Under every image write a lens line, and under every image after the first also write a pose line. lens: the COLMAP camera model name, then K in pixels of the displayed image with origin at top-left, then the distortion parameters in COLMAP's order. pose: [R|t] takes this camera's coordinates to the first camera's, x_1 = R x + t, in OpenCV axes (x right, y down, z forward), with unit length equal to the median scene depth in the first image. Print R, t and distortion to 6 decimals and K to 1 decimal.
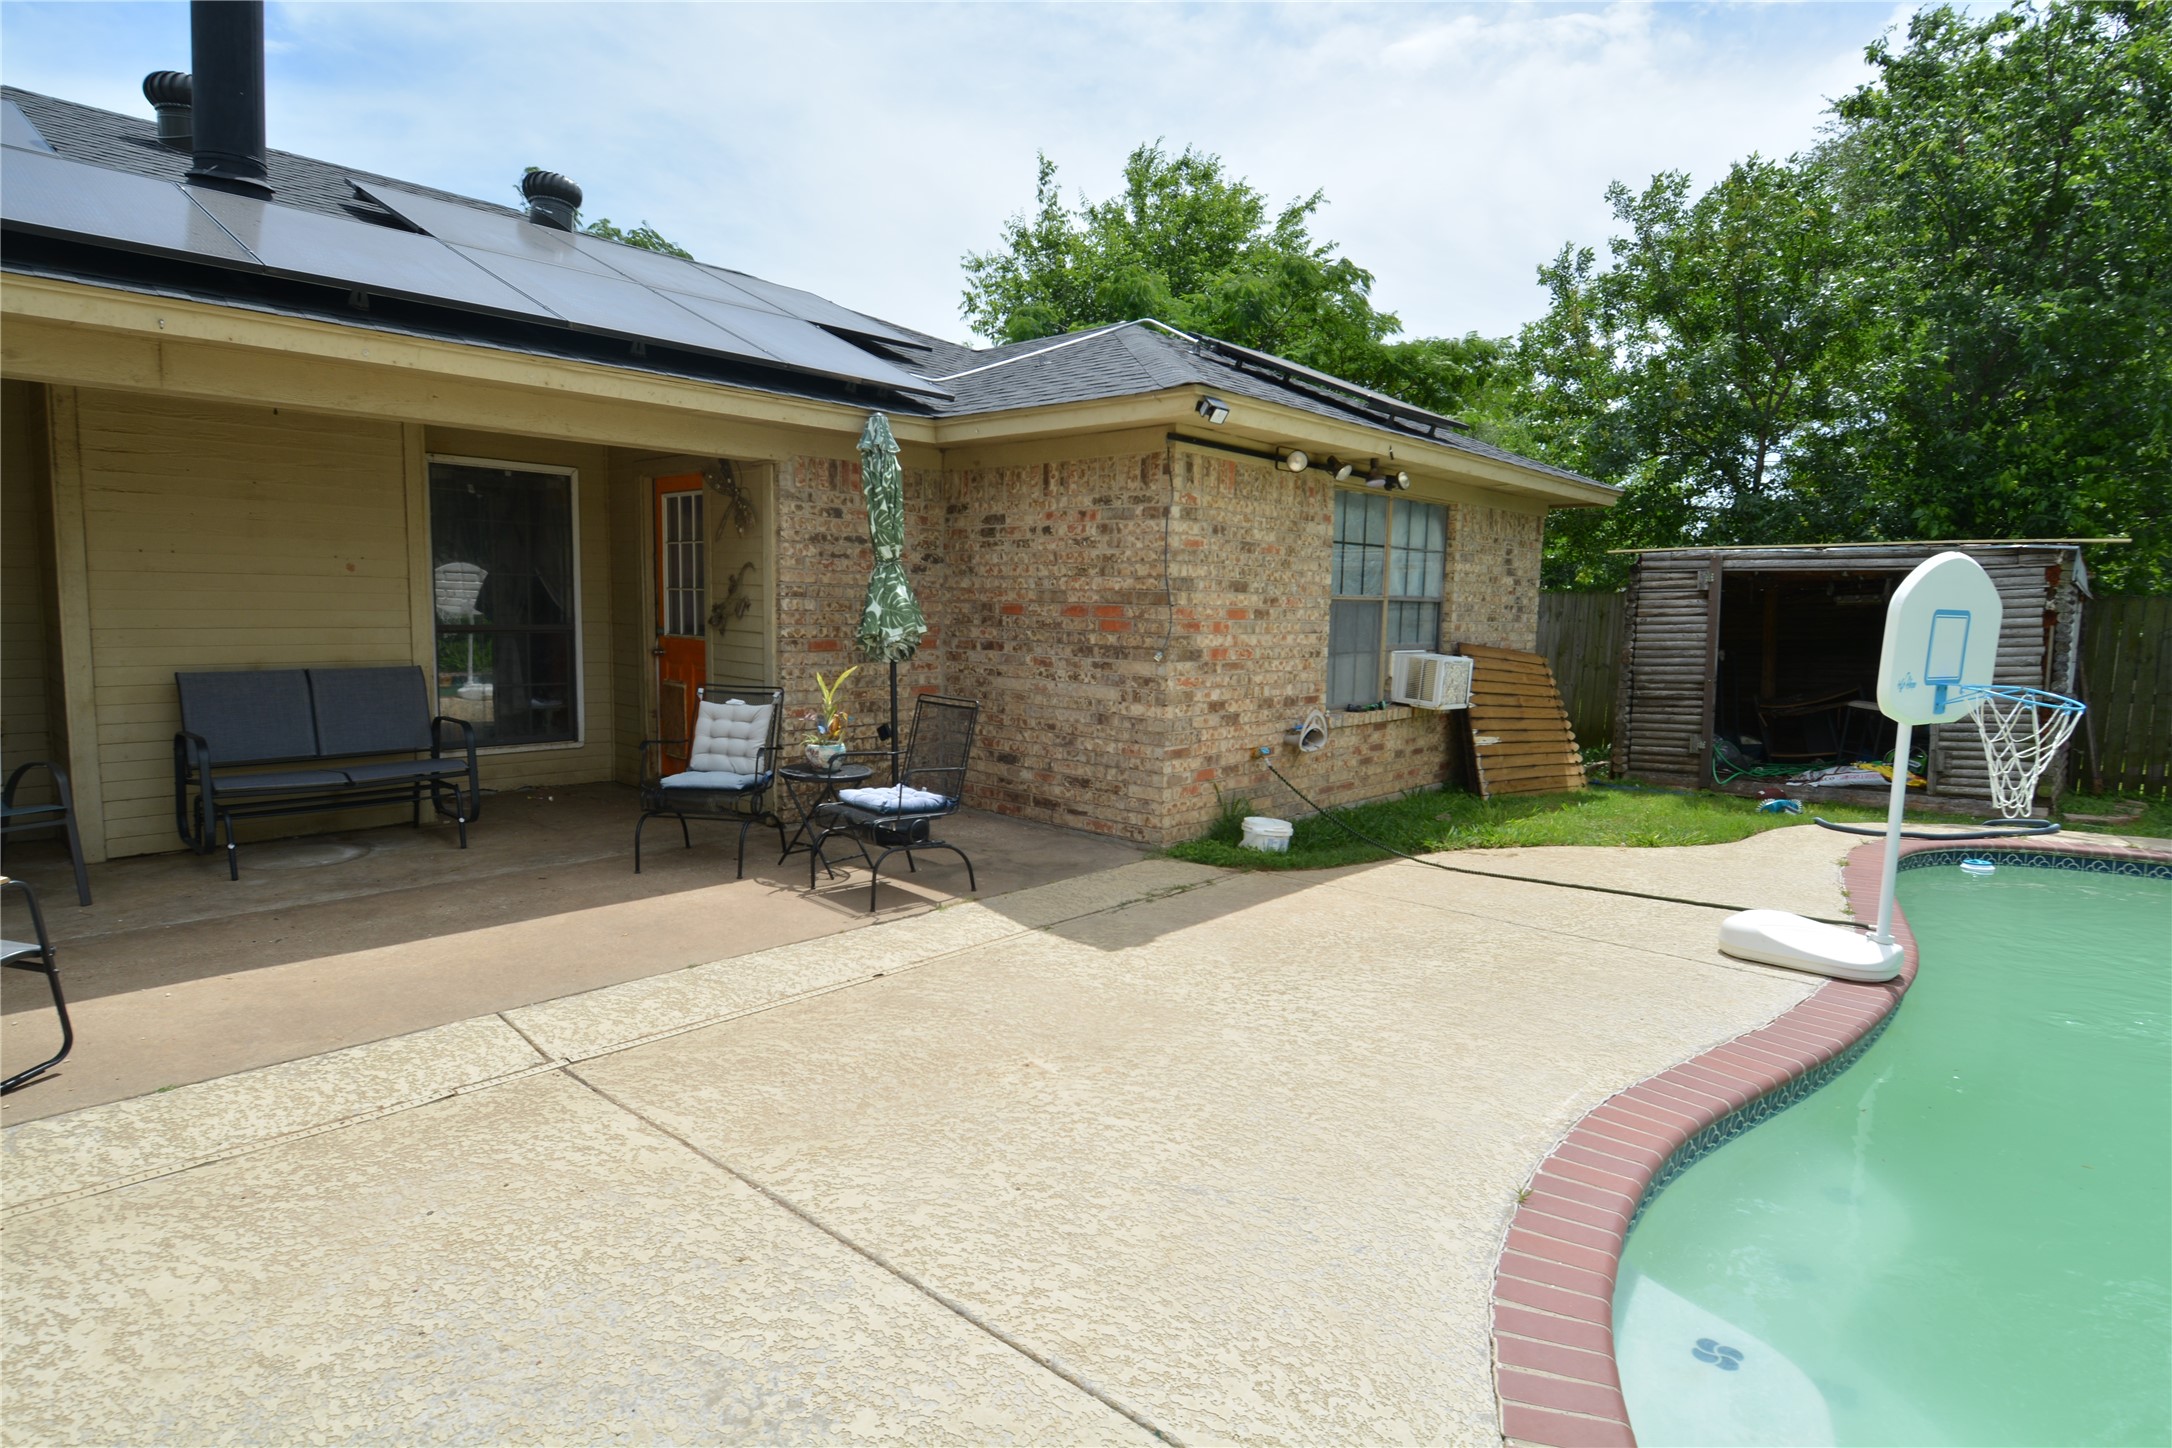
lens RADIAL K [[1145.8, 0, 1084.7], [0, 1145.8, 724.5], [0, 0, 1]] dist [0.018490, -0.029342]
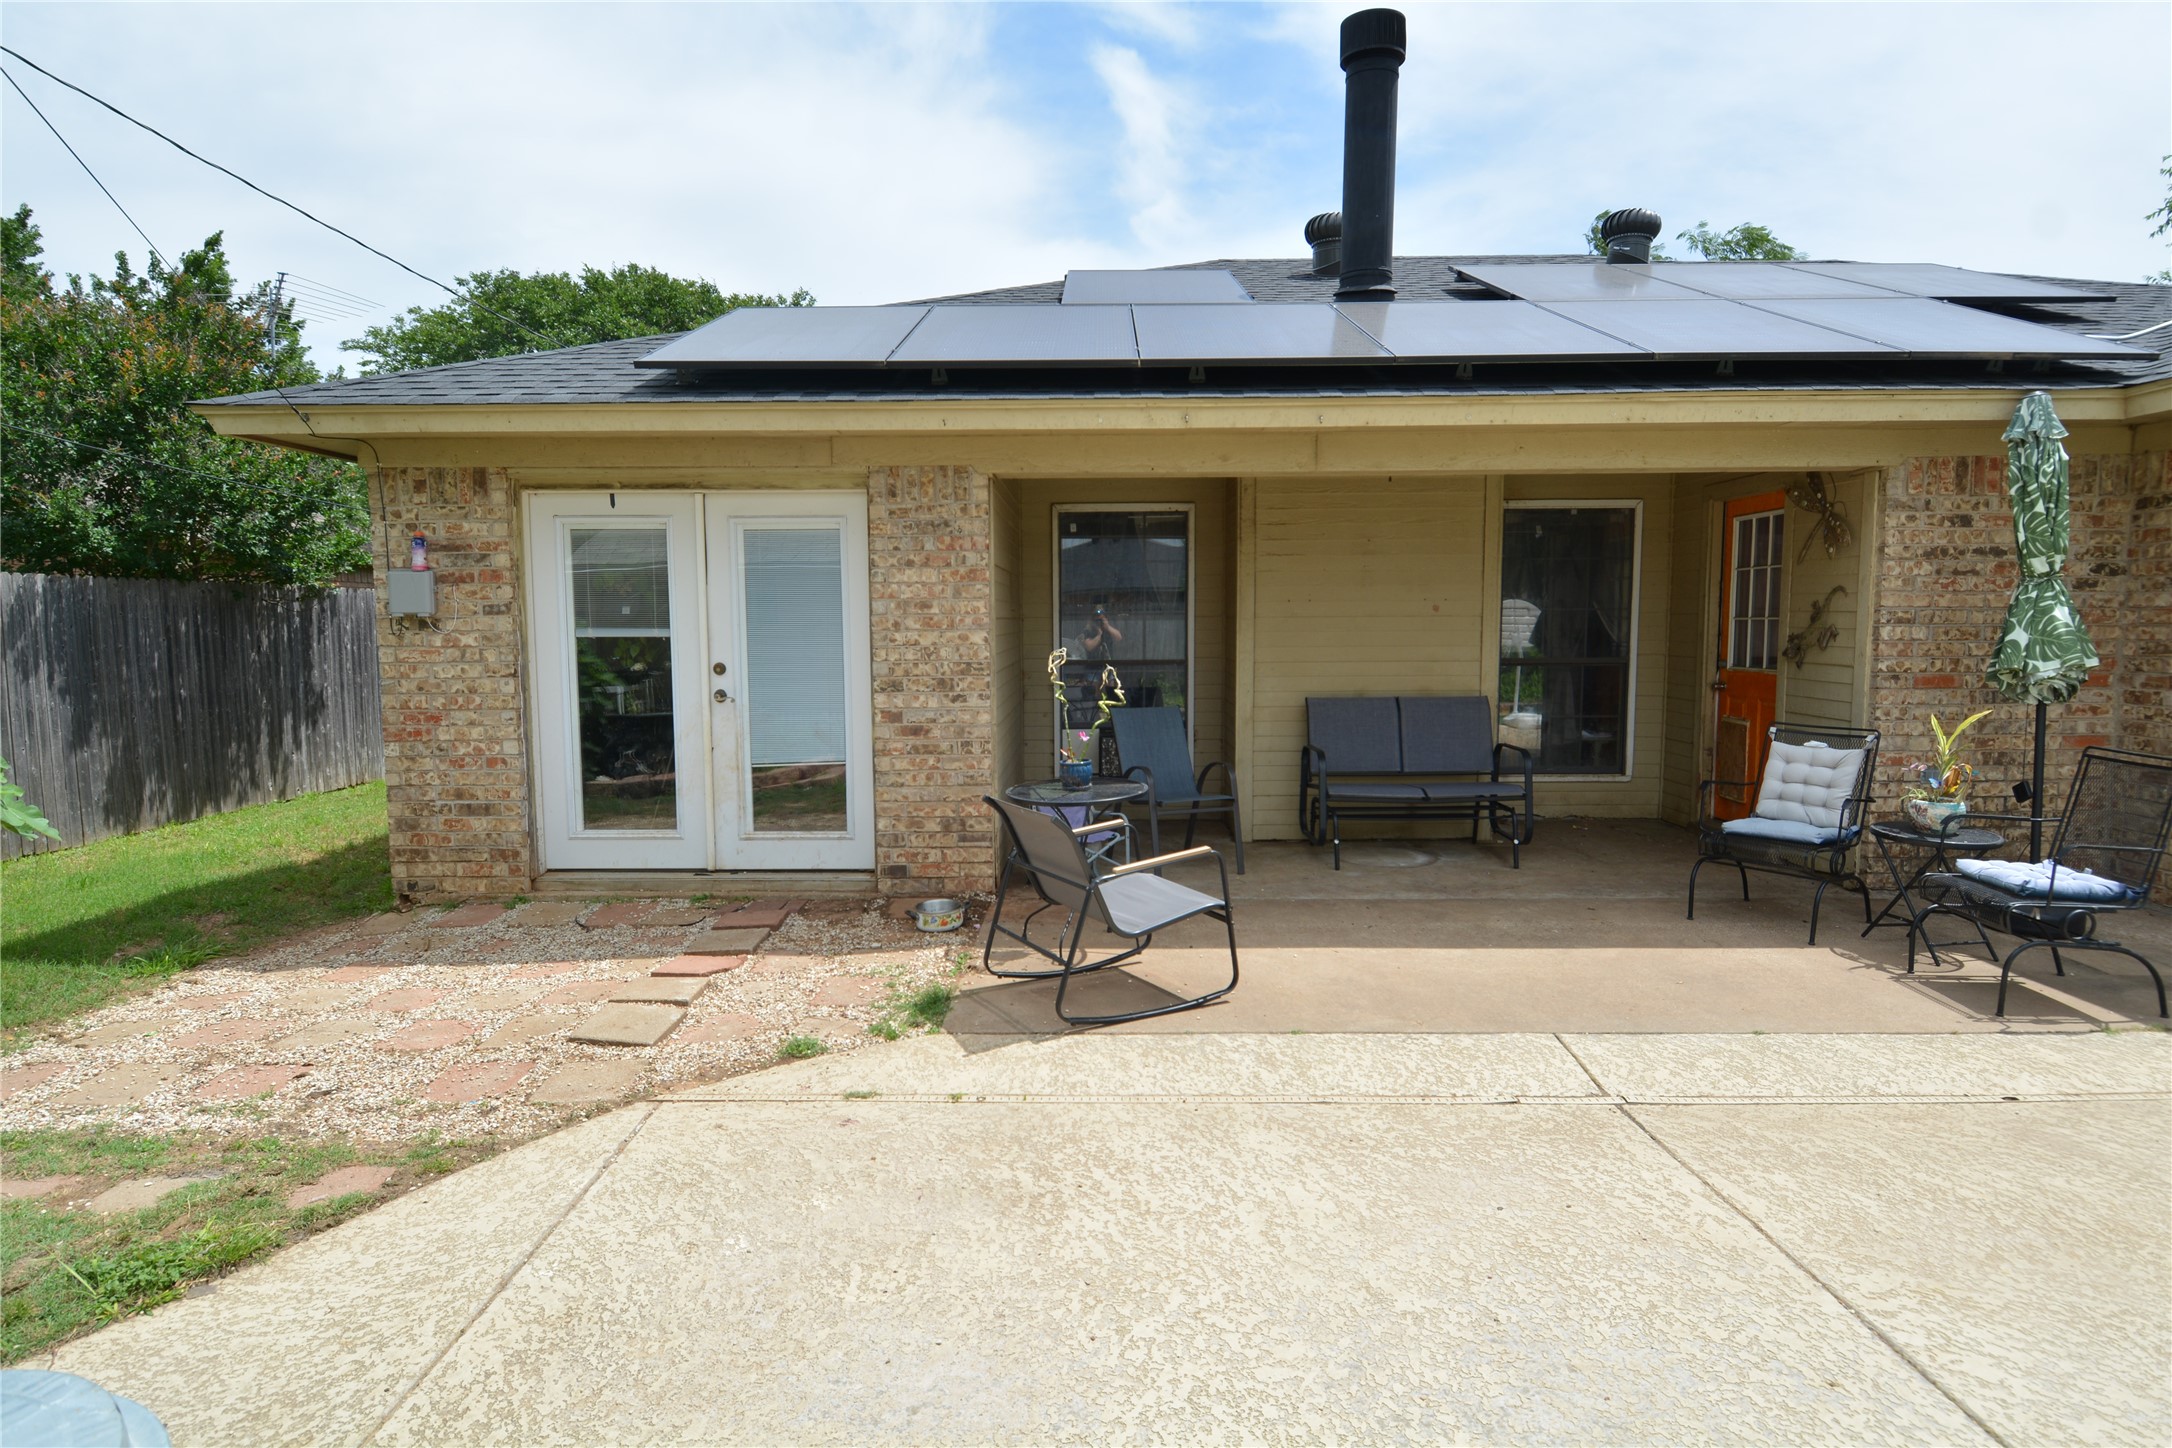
lens RADIAL K [[1145.8, 0, 1084.7], [0, 1145.8, 724.5], [0, 0, 1]] dist [0.018490, -0.029342]
pose [[0.666489, 0.039603, -0.744462, -0.022012], [-0.059821, 0.998209, -0.000454, -0.000712], [0.743111, 0.044837, 0.667665, -0.011487]]
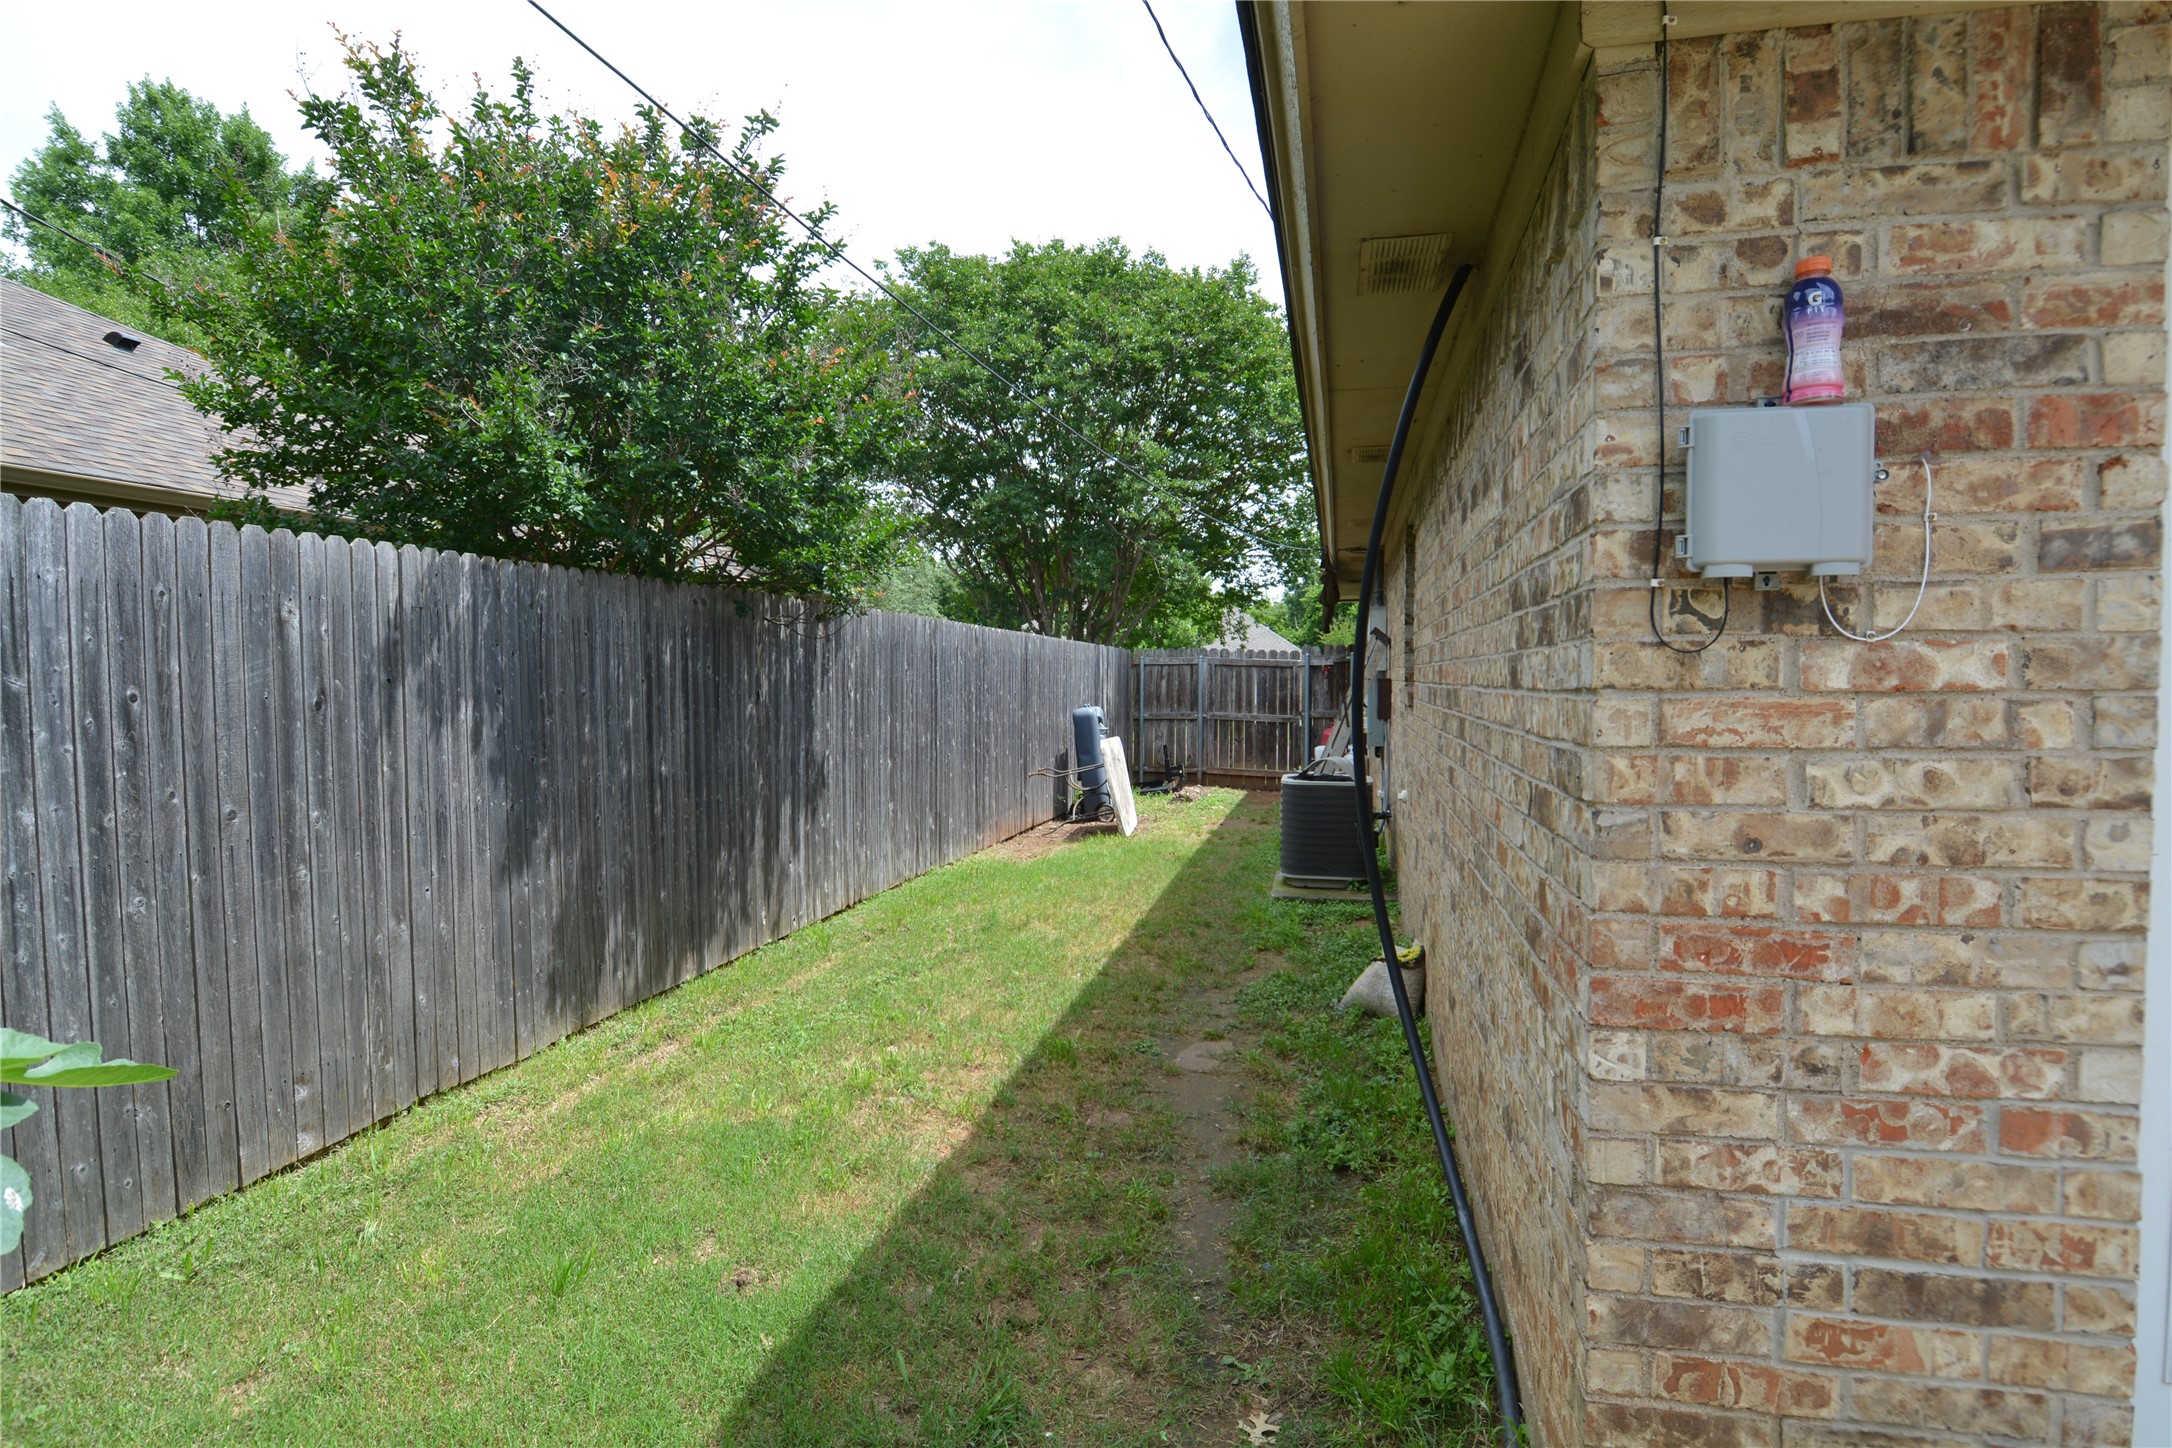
lens RADIAL K [[1145.8, 0, 1084.7], [0, 1145.8, 724.5], [0, 0, 1]] dist [0.018490, -0.029342]
pose [[0.496971, 0.012102, -0.867683, -1.002997], [-0.075864, 0.996680, -0.029551, -0.006011], [0.864444, 0.080512, 0.496240, -0.050784]]
